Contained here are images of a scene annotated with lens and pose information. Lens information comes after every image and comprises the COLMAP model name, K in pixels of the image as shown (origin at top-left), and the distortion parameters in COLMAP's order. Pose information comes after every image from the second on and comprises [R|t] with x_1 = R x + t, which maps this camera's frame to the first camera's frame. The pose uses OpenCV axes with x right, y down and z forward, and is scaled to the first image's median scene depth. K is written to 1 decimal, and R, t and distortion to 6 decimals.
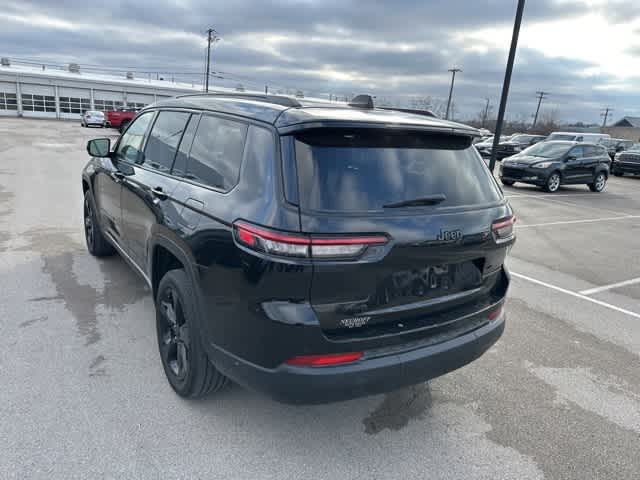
lens RADIAL K [[460.6, 0, 318.9], [0, 460.6, 240.2], [0, 0, 1]] dist [0.030212, -0.033614]
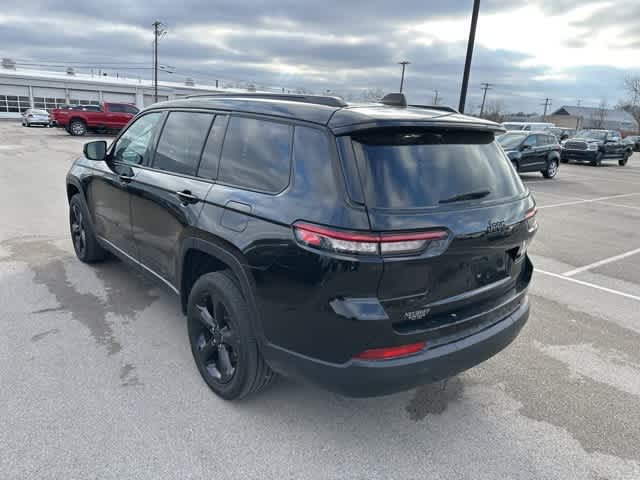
lens RADIAL K [[460.6, 0, 319.3], [0, 460.6, 244.0], [0, 0, 1]] dist [0.030212, -0.033614]
pose [[0.994151, -0.046422, 0.097511, -0.145785], [0.044439, 0.998761, 0.022410, -0.008655], [-0.098430, -0.017945, 0.994982, -0.007978]]
